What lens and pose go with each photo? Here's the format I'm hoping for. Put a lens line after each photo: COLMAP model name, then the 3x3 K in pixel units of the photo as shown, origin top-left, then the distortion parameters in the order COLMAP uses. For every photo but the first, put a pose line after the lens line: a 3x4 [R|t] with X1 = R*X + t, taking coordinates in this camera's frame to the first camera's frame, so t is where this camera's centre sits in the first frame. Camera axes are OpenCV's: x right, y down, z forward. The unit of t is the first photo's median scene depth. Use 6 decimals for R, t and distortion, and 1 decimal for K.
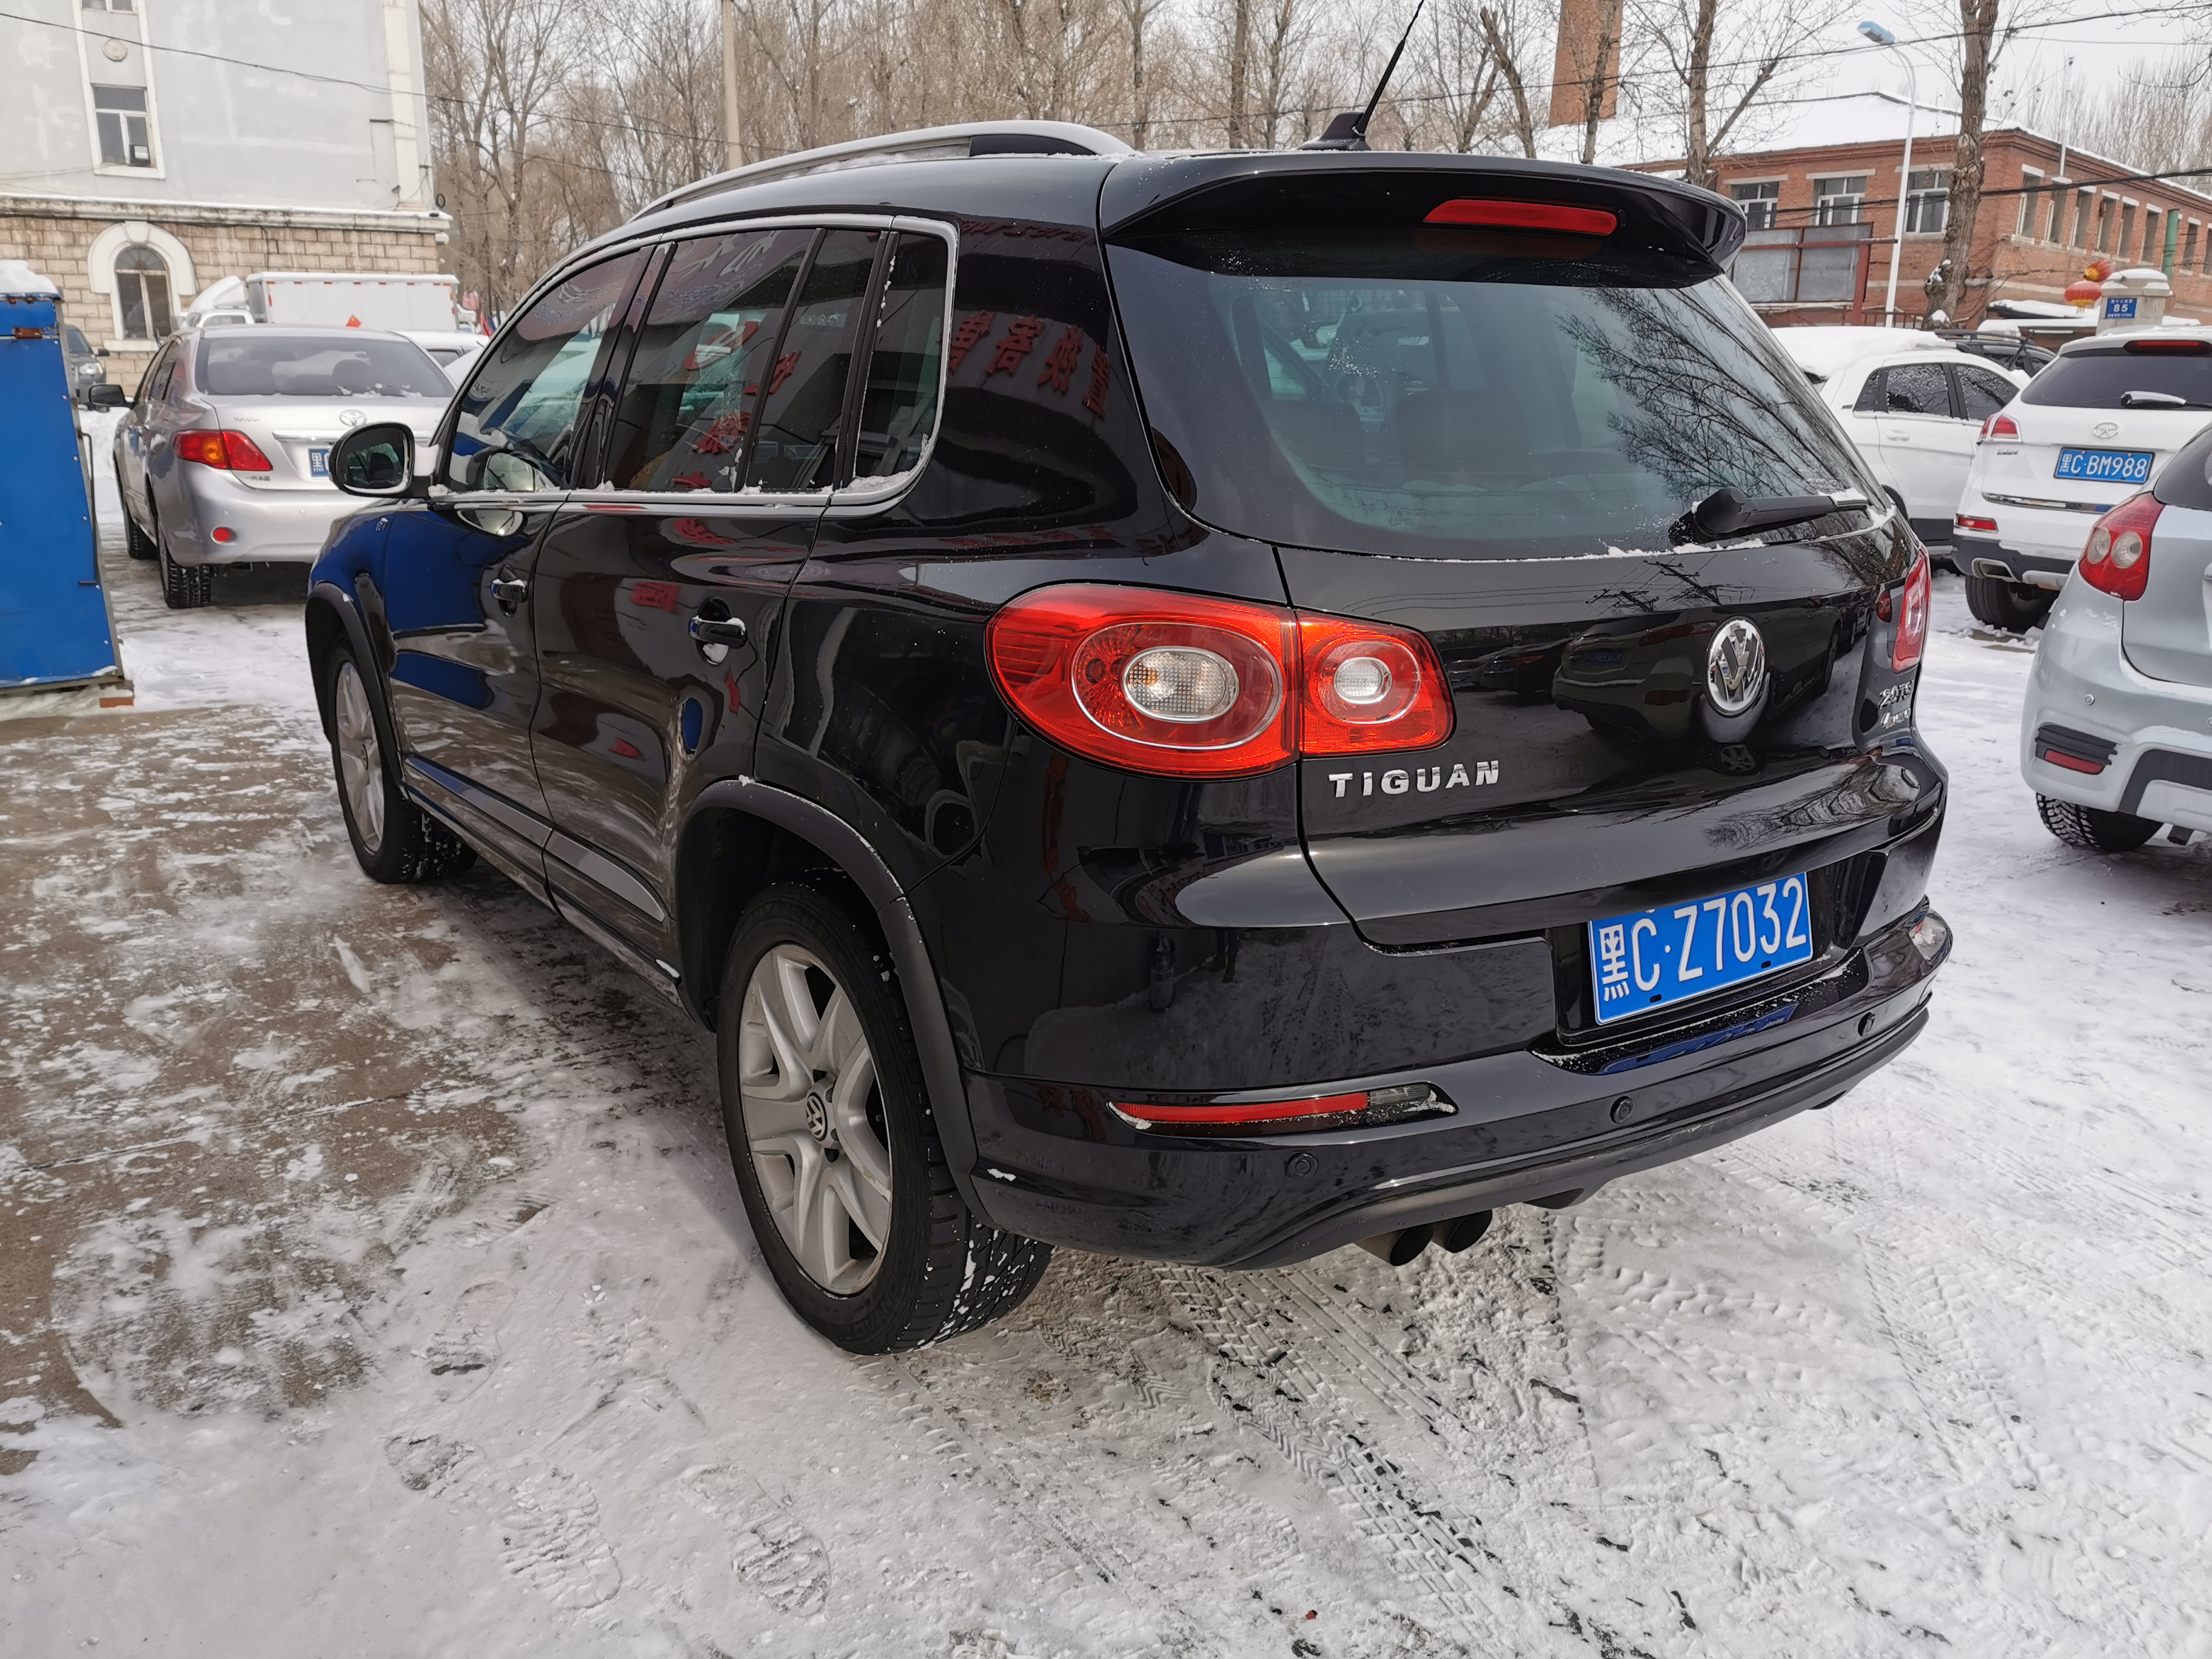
lens RADIAL K [[1690.0, 0, 1102.8], [0, 1690.0, 839.3], [0, 0, 1]] dist [0.054794, -0.070397]
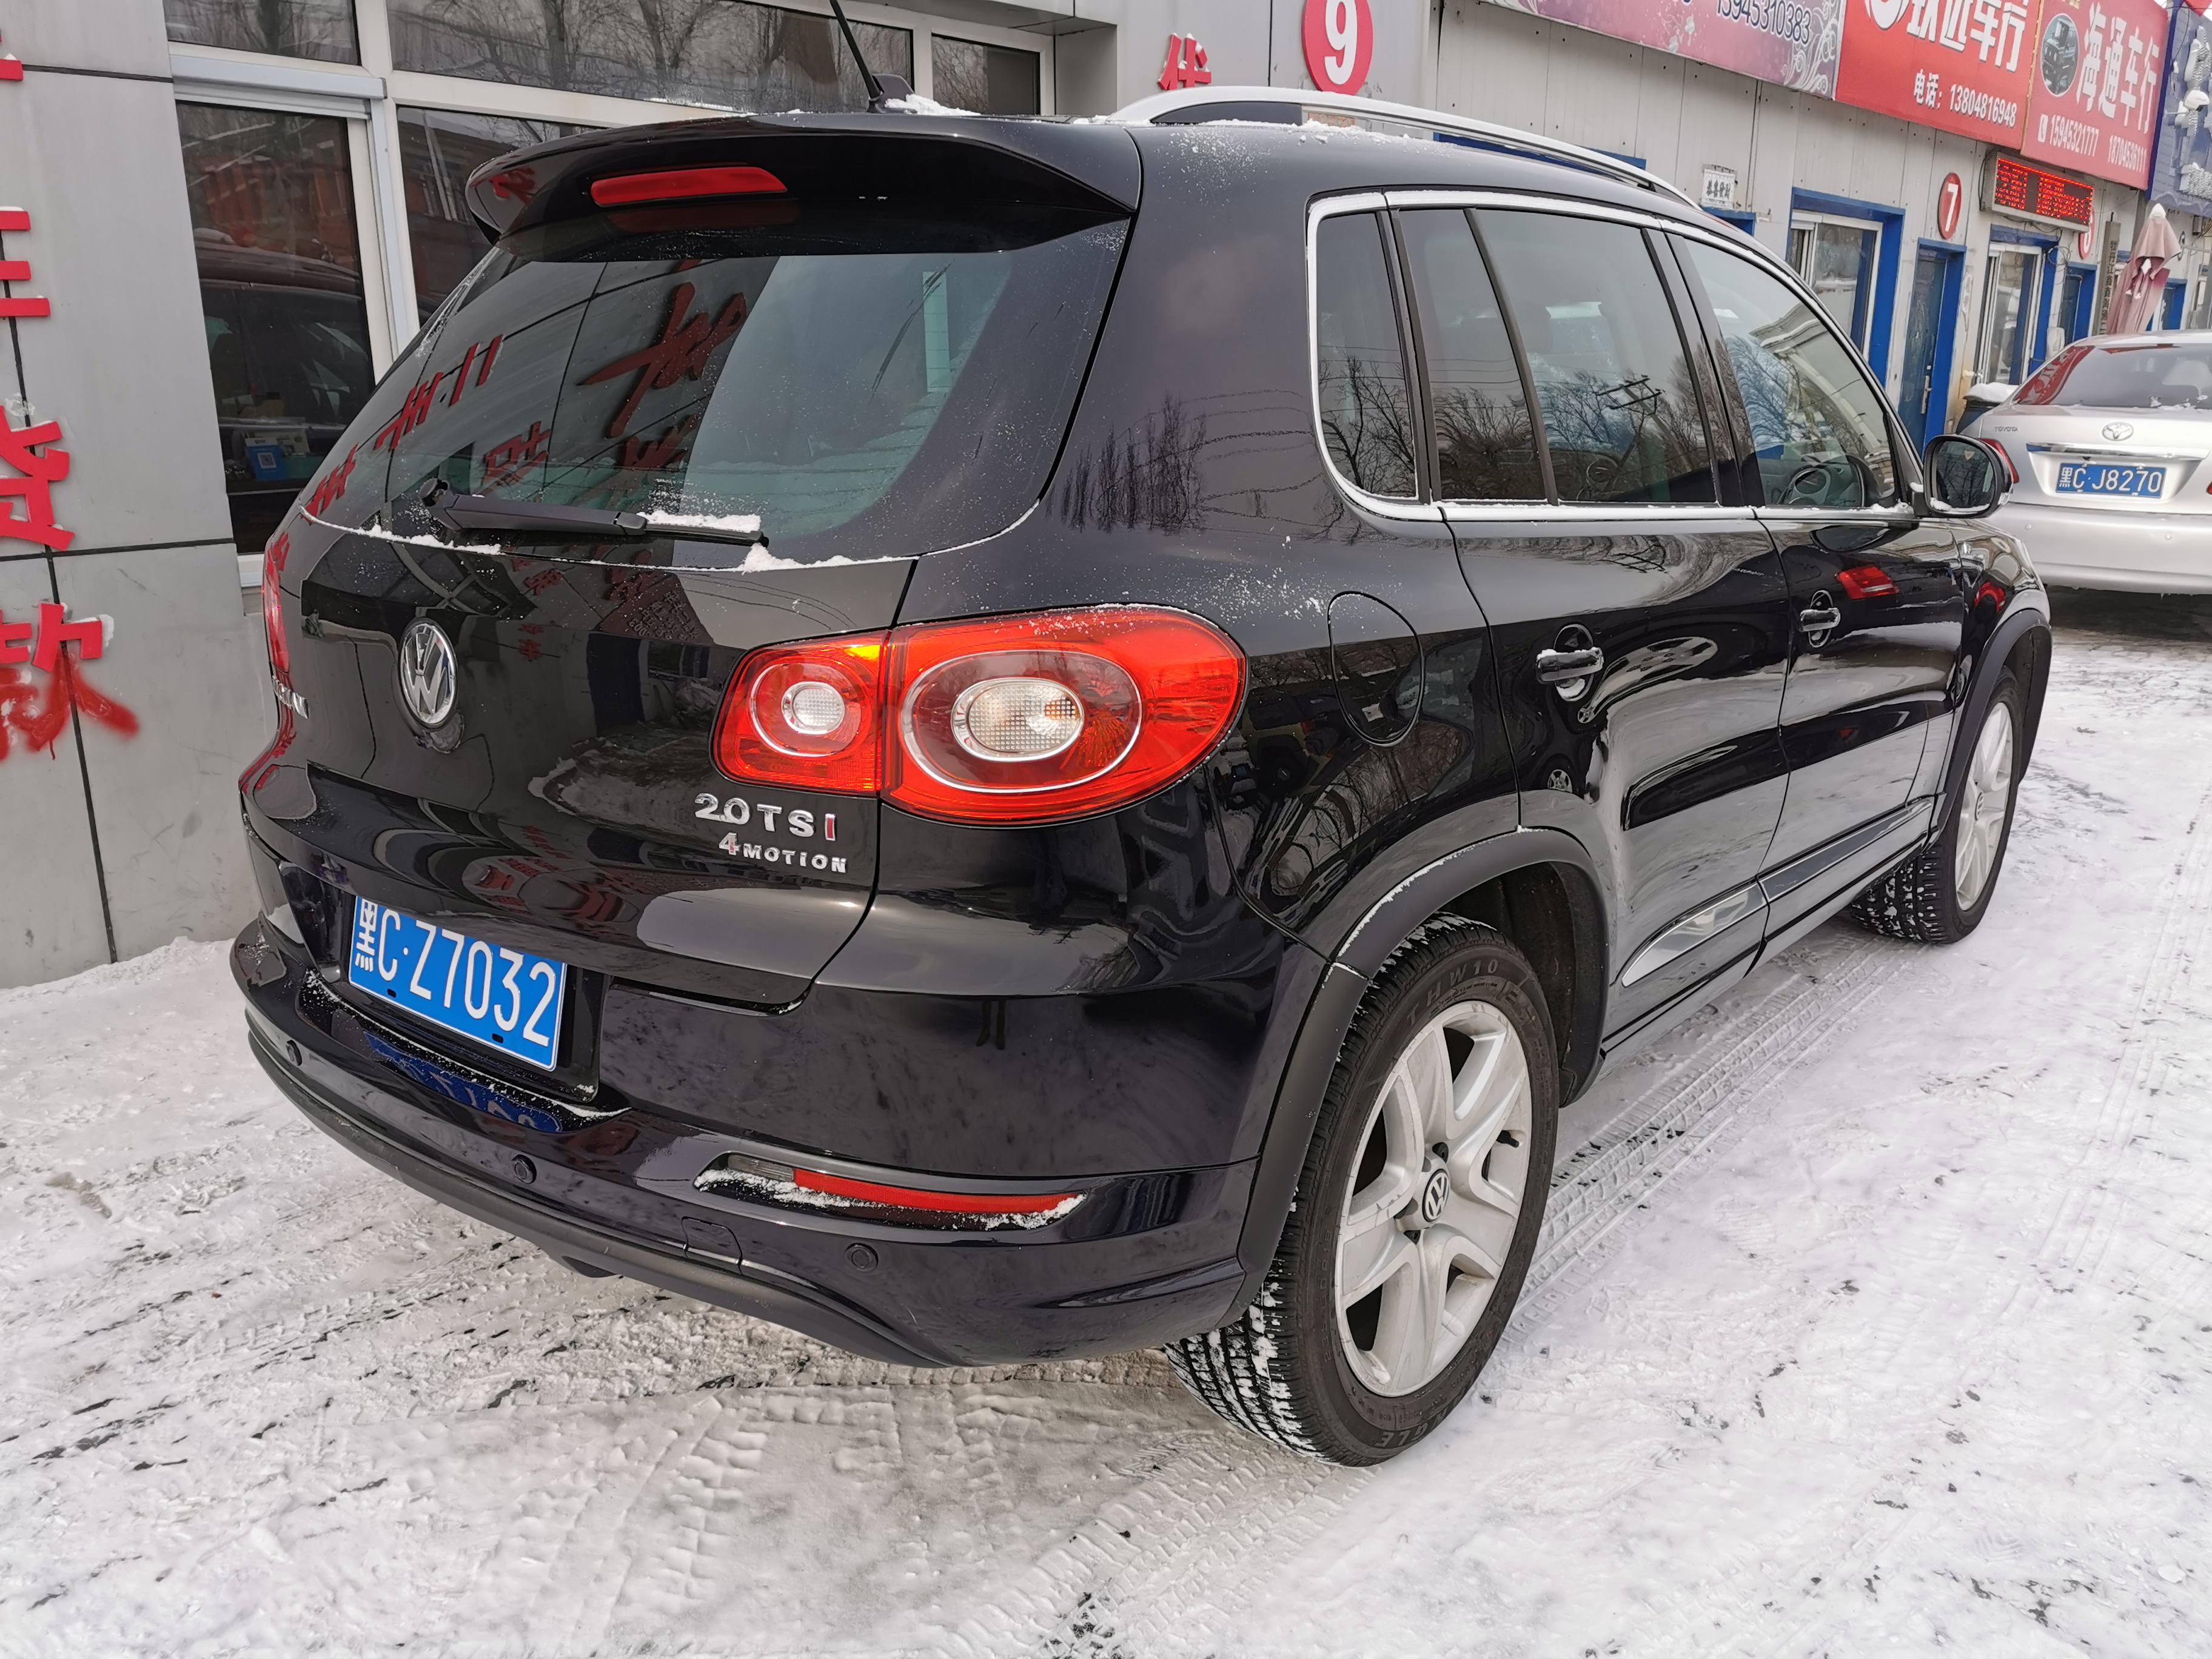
lens RADIAL K [[1690.0, 0, 1105.0], [0, 1690.0, 839.0], [0, 0, 1]] dist [0.054794, -0.070397]
pose [[0.269351, 0.249872, -0.930061, 1.316389], [-0.258679, 0.949034, 0.180054, -0.271622], [0.927650, 0.192090, 0.320260, 1.040760]]
